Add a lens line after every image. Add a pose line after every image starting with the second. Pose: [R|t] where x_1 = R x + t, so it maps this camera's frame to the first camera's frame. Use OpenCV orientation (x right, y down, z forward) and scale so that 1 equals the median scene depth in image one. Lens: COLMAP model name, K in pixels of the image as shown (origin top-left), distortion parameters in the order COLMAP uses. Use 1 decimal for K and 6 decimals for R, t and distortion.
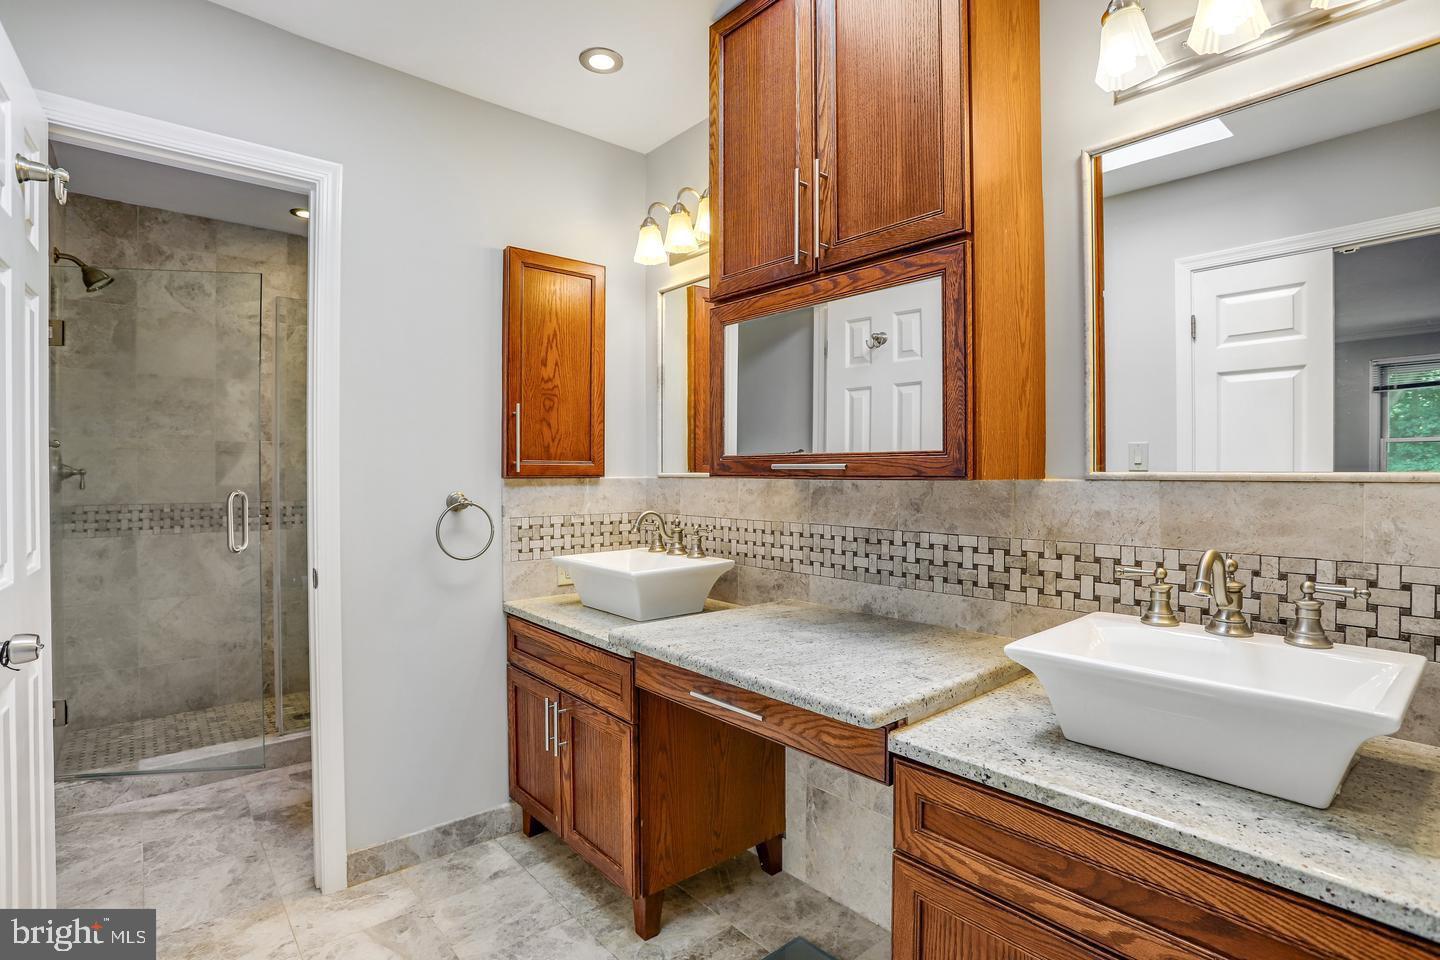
lens RADIAL K [[701.0, 0, 726.9], [0, 701.0, 485.8], [0, 0, 1]] dist [-0.064052, 0.023707]
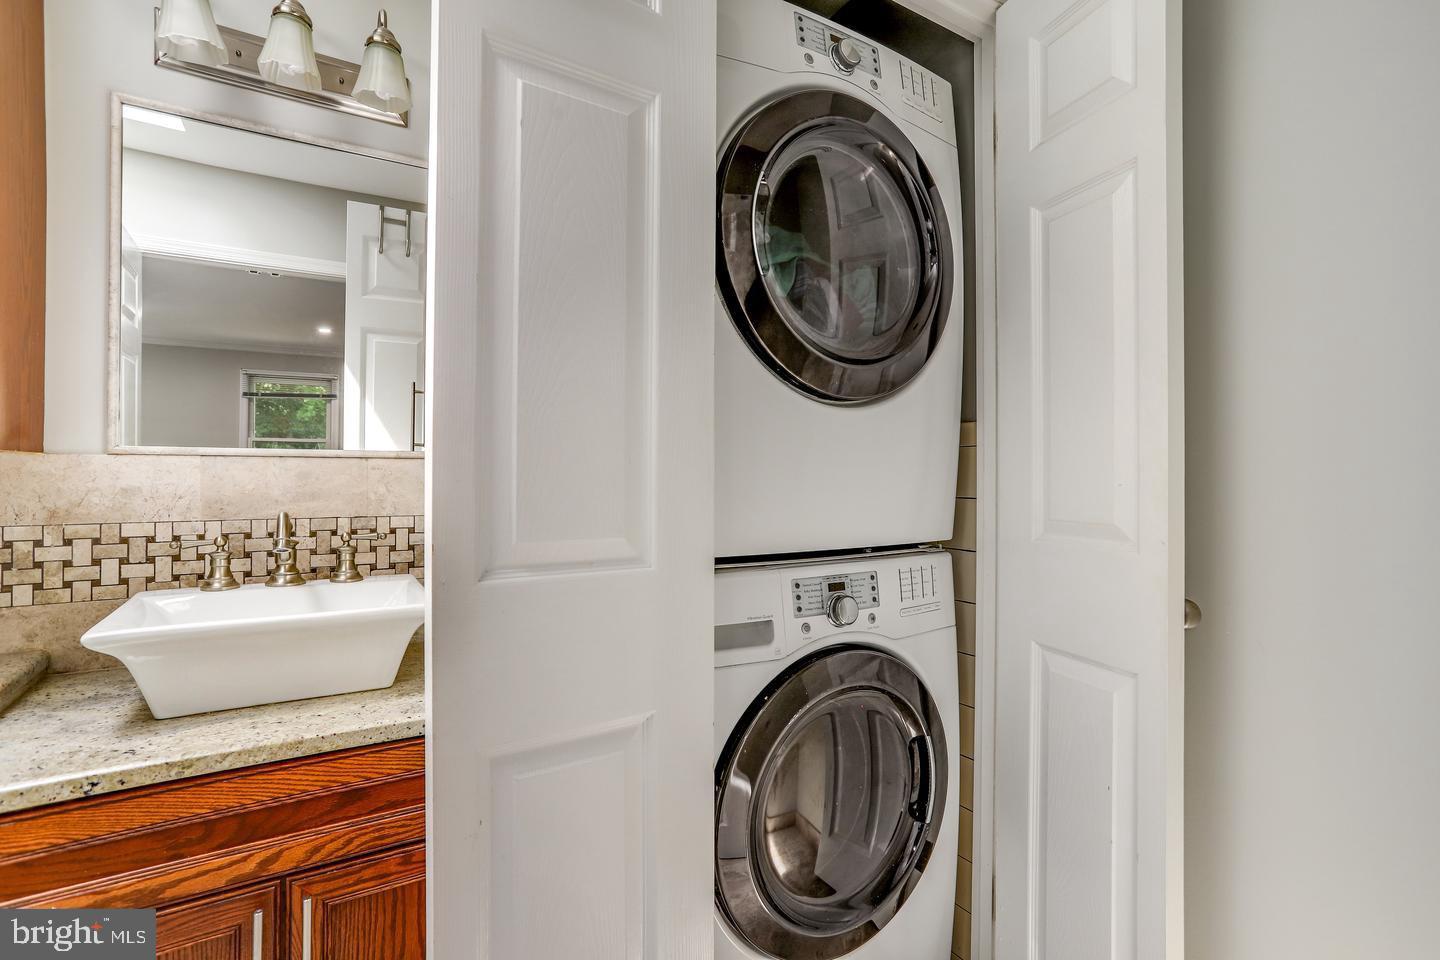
lens RADIAL K [[701.0, 0, 727.8], [0, 701.0, 473.1], [0, 0, 1]] dist [-0.064052, 0.023707]
pose [[0.131815, 0.006531, 0.991253, -0.355456], [0.012202, 0.999892, -0.008211, 0.046277], [-0.991199, 0.013178, 0.131721, 0.090068]]
